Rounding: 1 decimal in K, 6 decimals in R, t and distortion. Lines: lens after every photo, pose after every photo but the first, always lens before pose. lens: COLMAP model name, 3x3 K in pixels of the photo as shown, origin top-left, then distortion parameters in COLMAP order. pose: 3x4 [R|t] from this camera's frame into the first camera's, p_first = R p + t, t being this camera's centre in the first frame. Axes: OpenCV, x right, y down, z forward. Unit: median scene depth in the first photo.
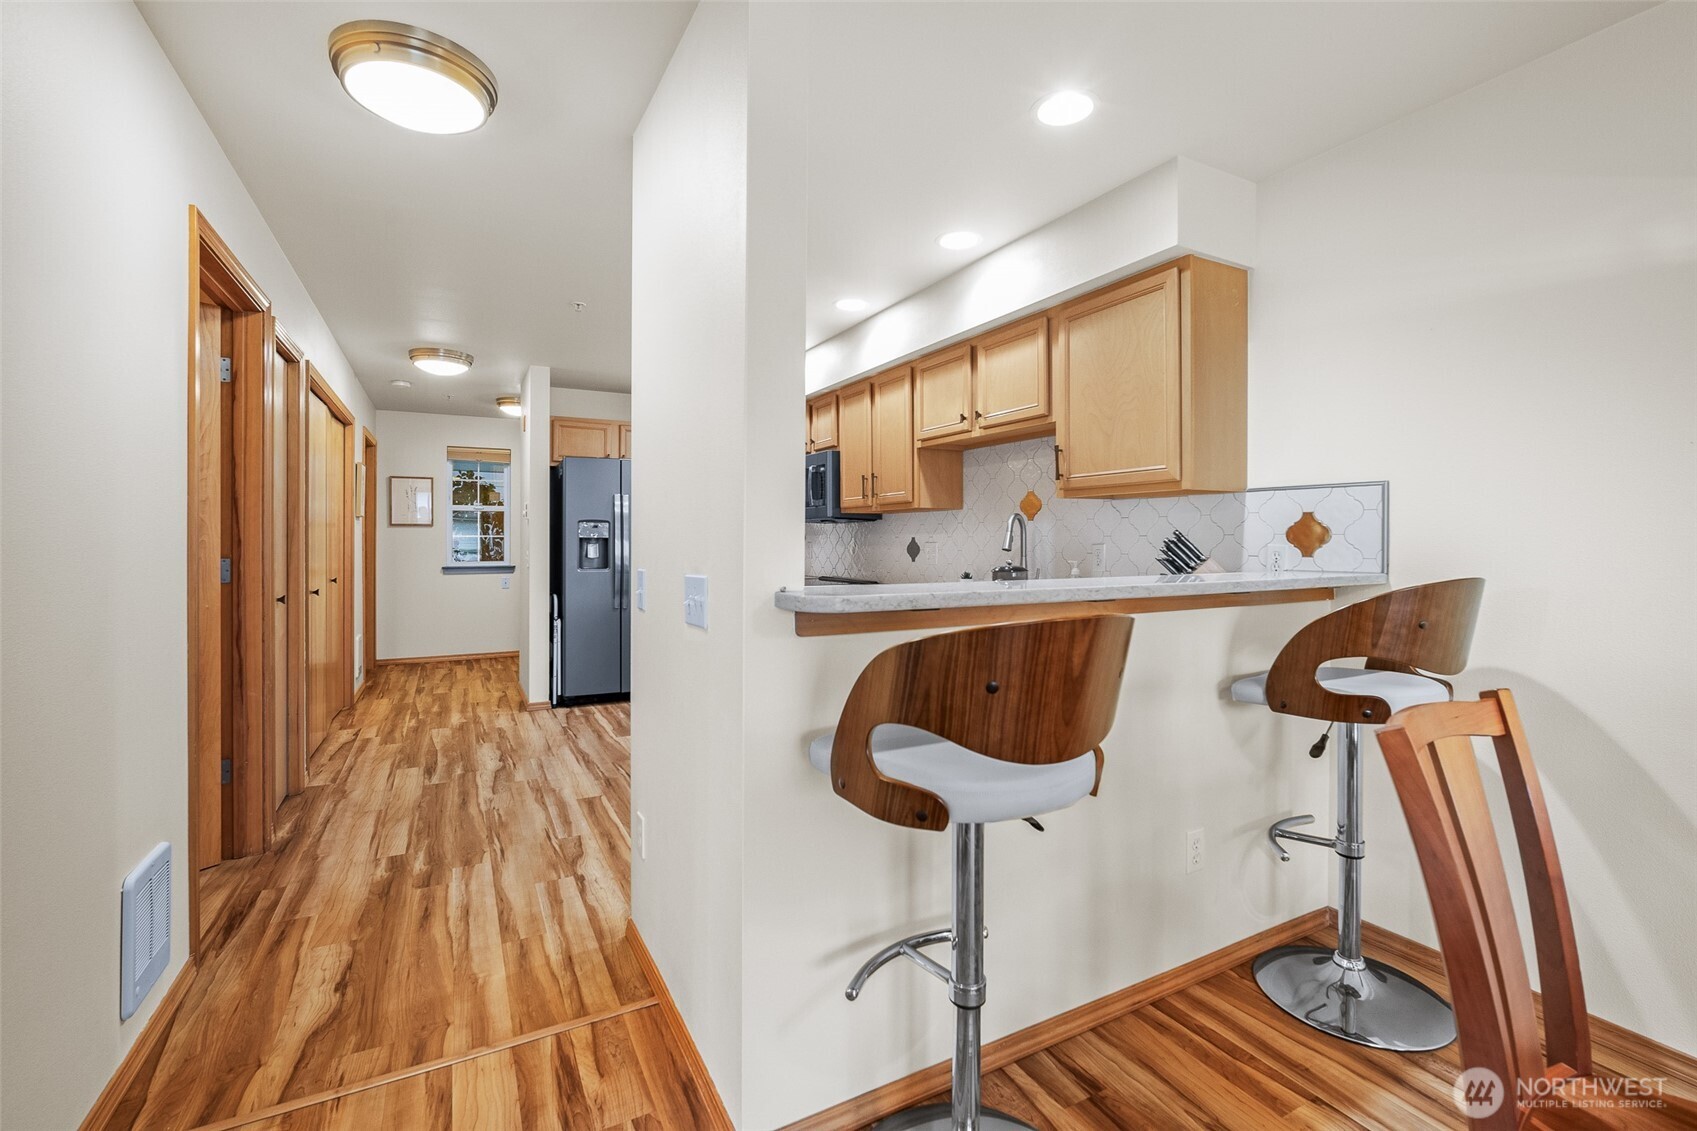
lens RADIAL K [[745.9, 0, 844.6], [0, 745.9, 542.2], [0, 0, 1]] dist [-0.001865, 0.000178]
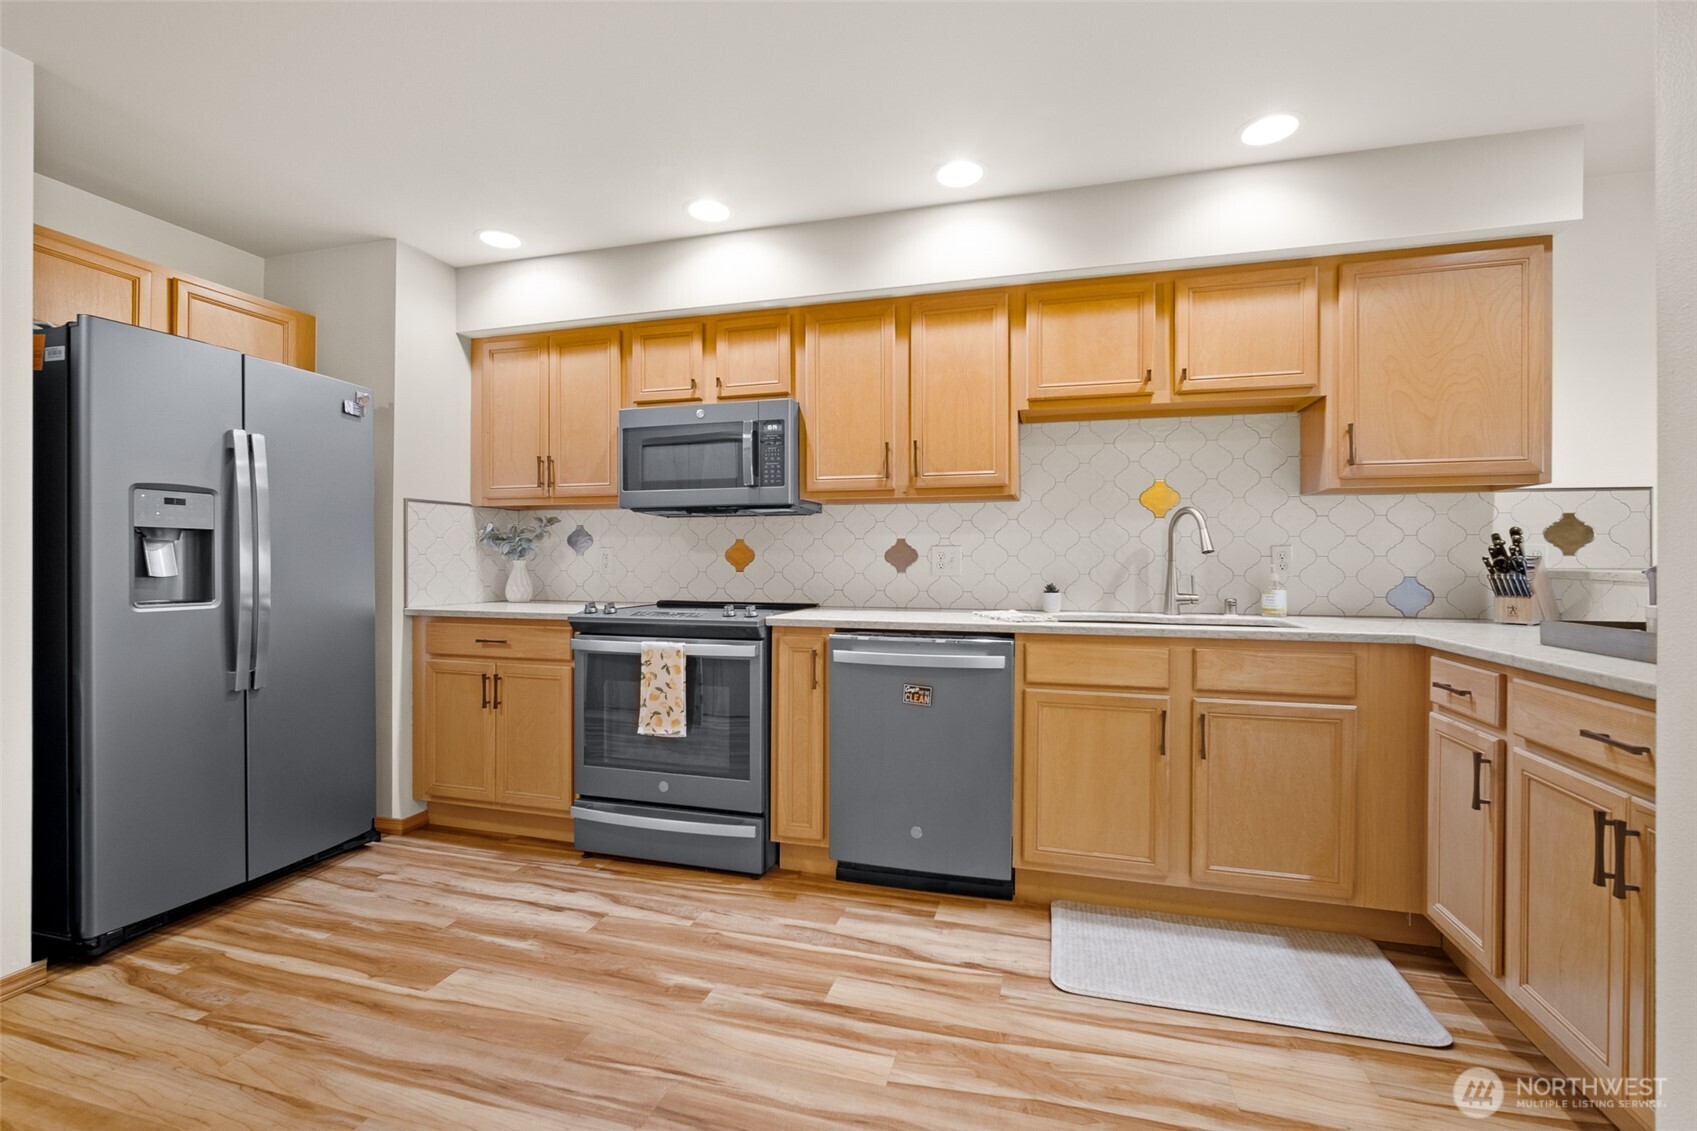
lens RADIAL K [[738.7, 0, 848.2], [0, 738.7, 557.7], [0, 0, 1]] dist [-0.016471, 0.006172]
pose [[0.689952, 0.003494, 0.723846, -0.511173], [-0.000071, 0.999989, -0.004758, 0.017257], [-0.723855, 0.003231, 0.689945, 0.615553]]
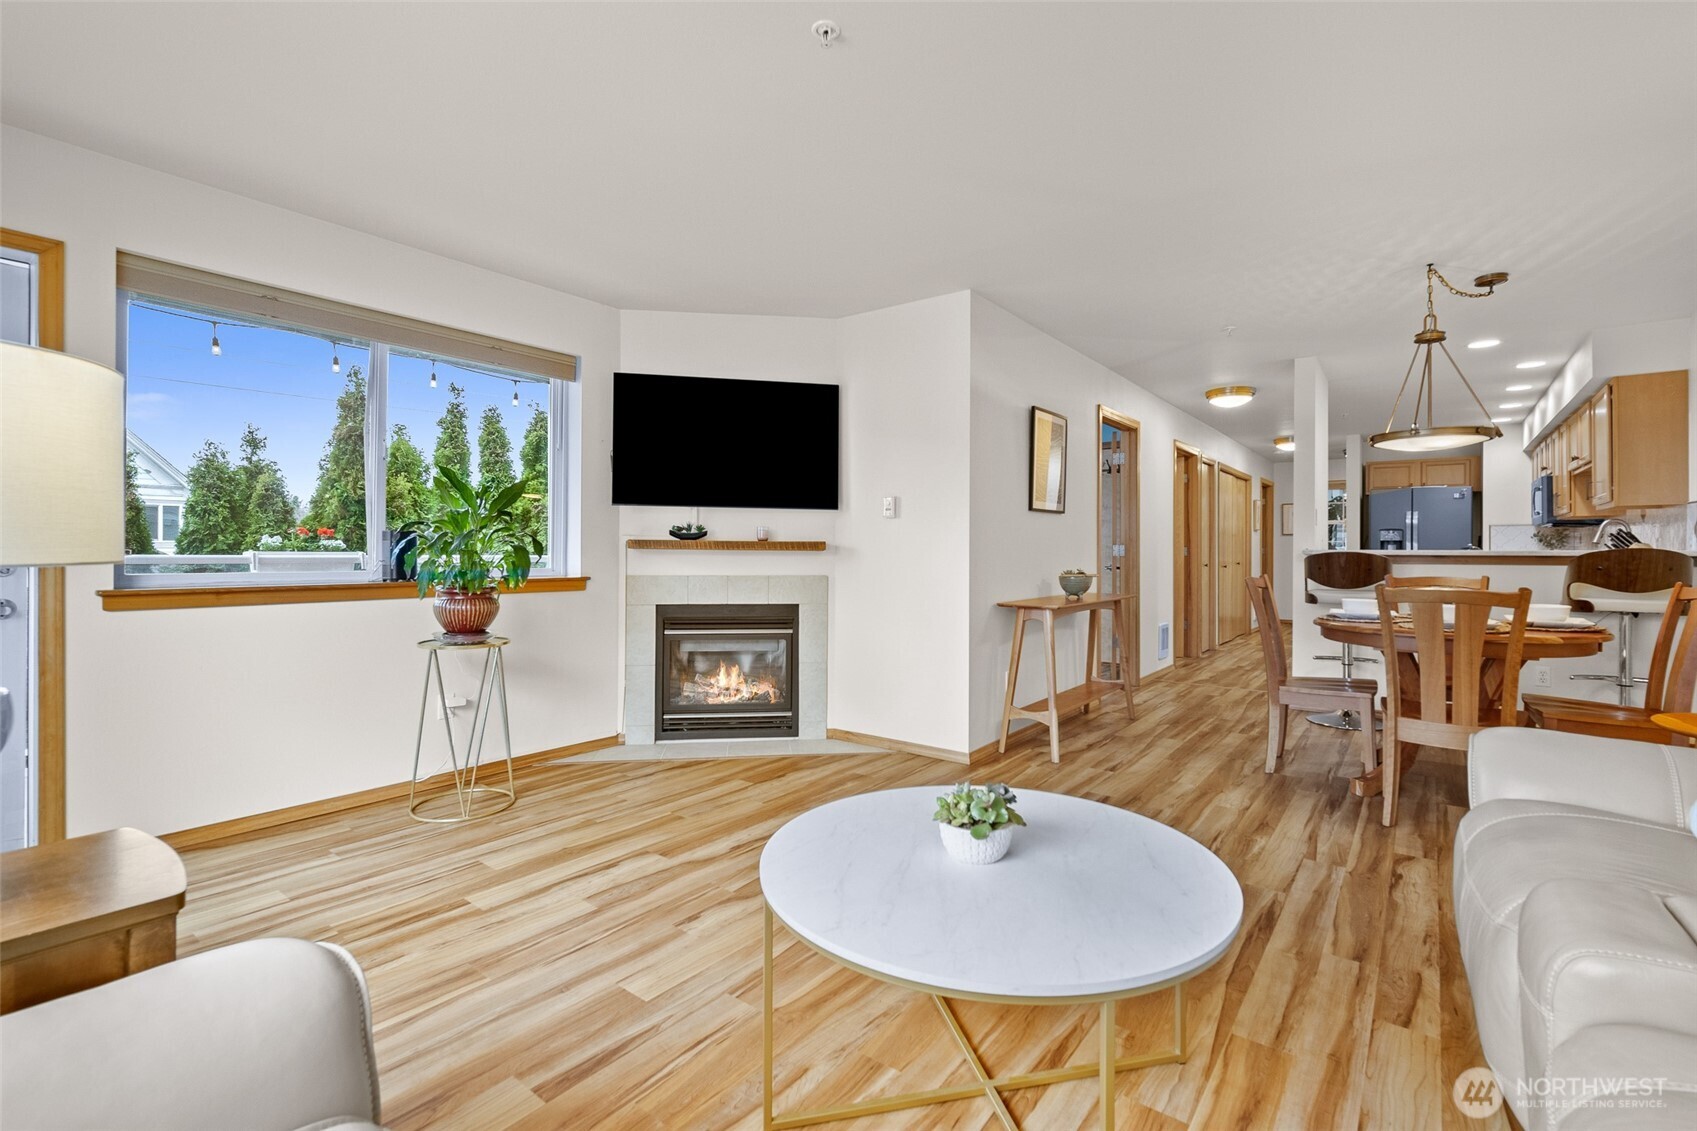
lens RADIAL K [[757.0, 0, 851.1], [0, 757.0, 545.6], [0, 0, 1]] dist [-0.017409, 0.007419]
pose [[0.417926, -0.003780, -0.908473, 0.831351], [-0.006267, 0.999956, -0.007043, 0.030910], [0.908459, 0.008637, 0.417884, -0.903232]]
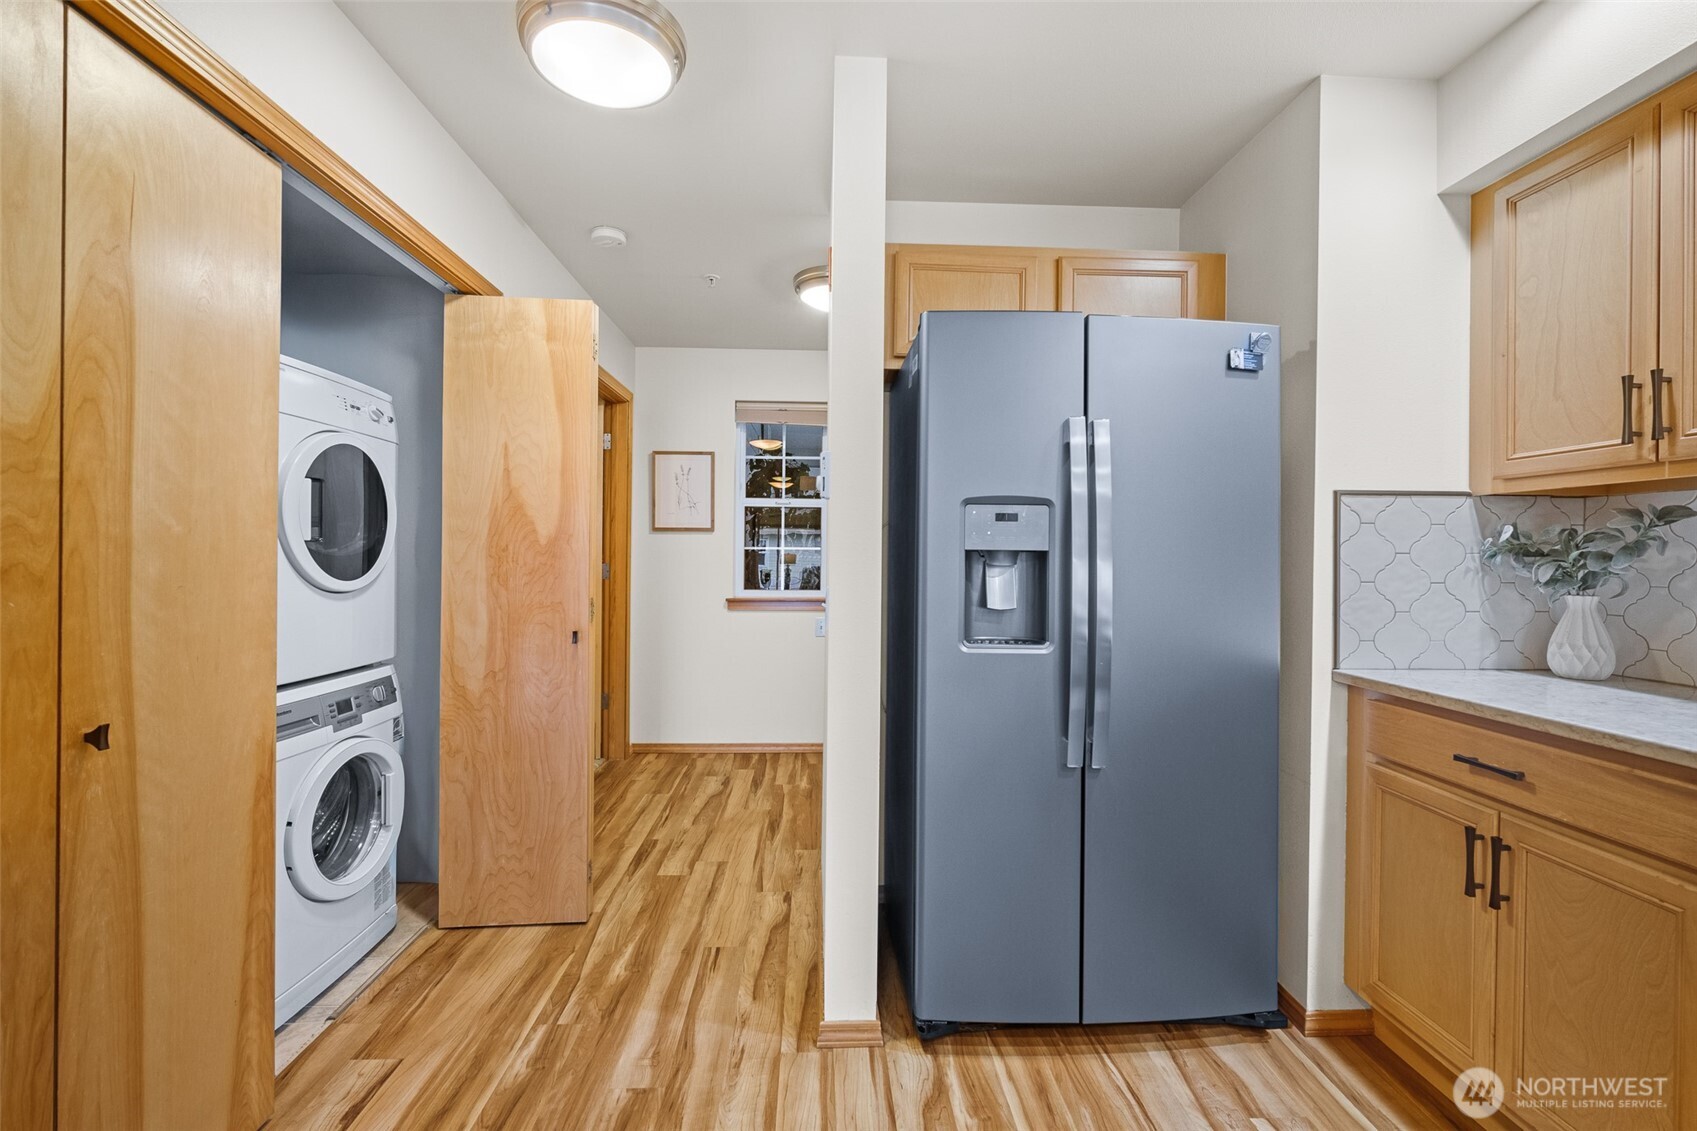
lens RADIAL K [[738.7, 0, 848.2], [0, 738.7, 557.7], [0, 0, 1]] dist [-0.016471, 0.006172]
pose [[0.904153, 0.009530, -0.427103, -0.355923], [-0.010038, 0.999949, 0.001061, -0.002945], [0.427091, 0.003328, 0.904203, 0.921550]]
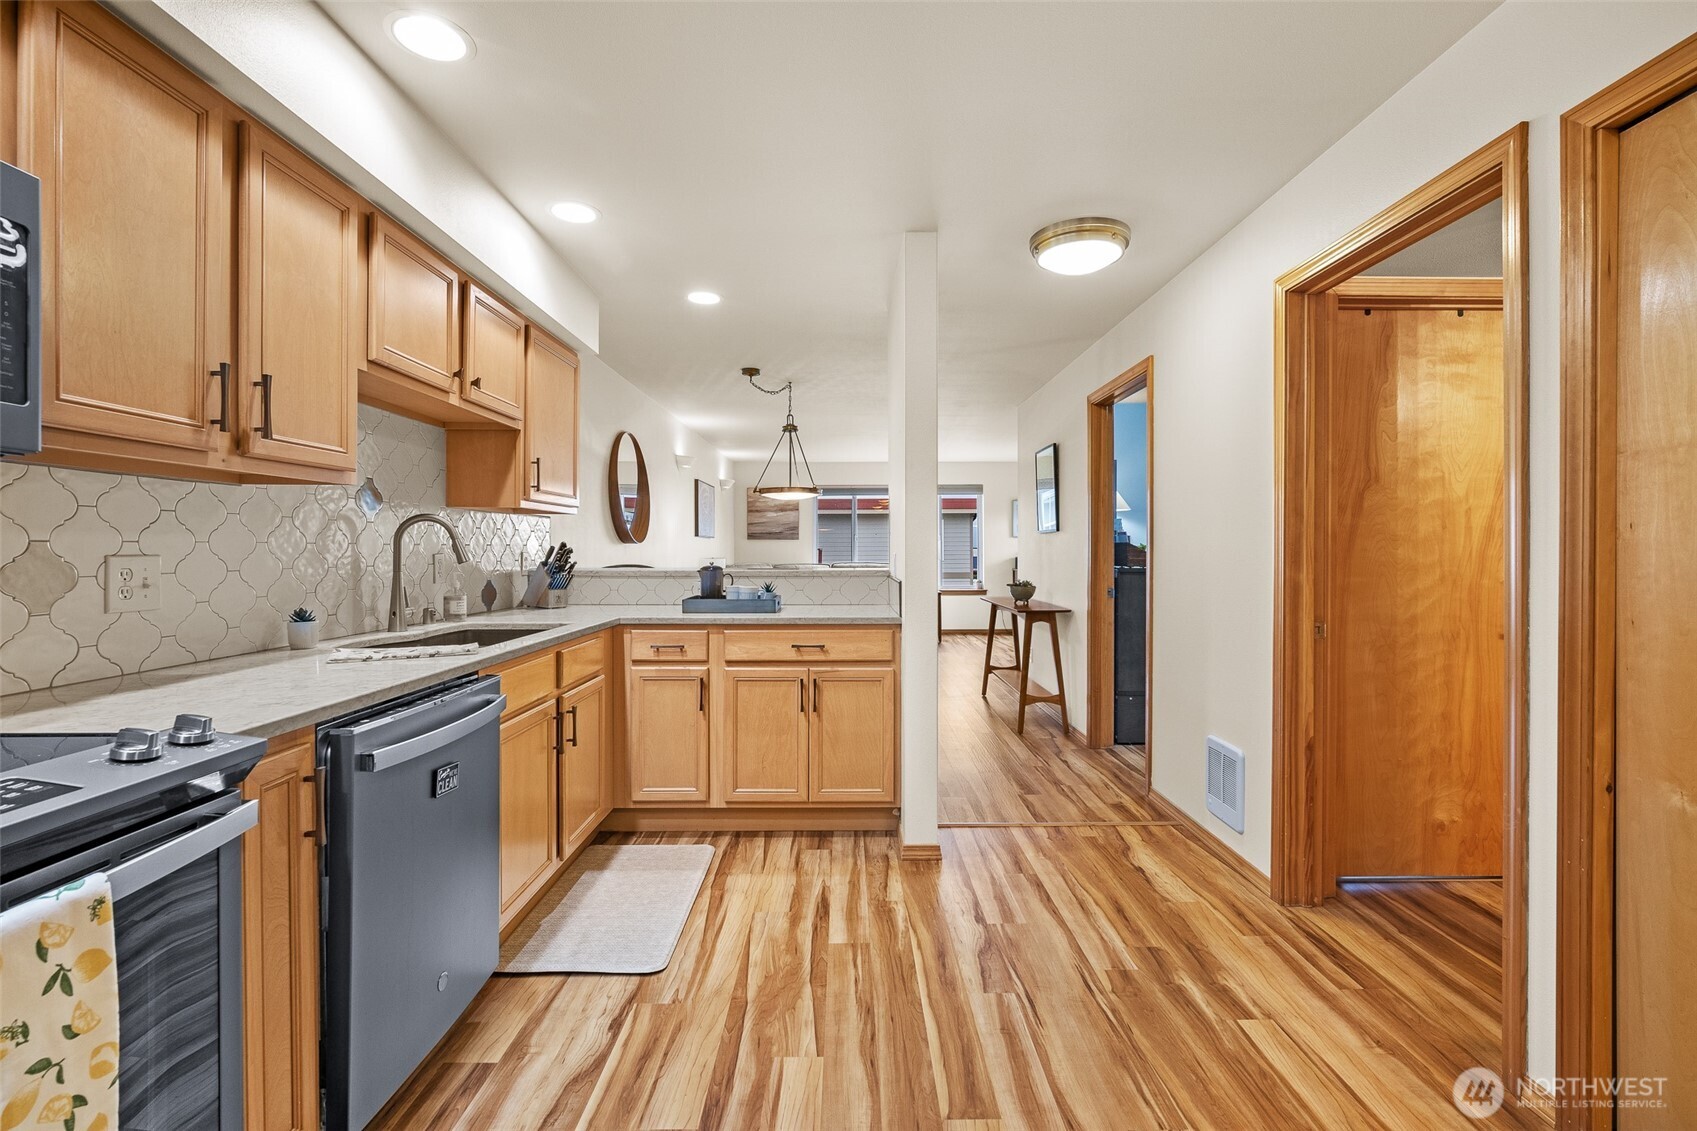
lens RADIAL K [[746.7, 0, 850.0], [0, 746.7, 552.5], [0, 0, 1]] dist [-0.018148, 0.006764]
pose [[-0.886926, -0.002129, 0.461906, -0.426247], [0.001141, 0.999976, 0.006800, -0.003404], [-0.461910, 0.006558, -0.886903, 1.263458]]
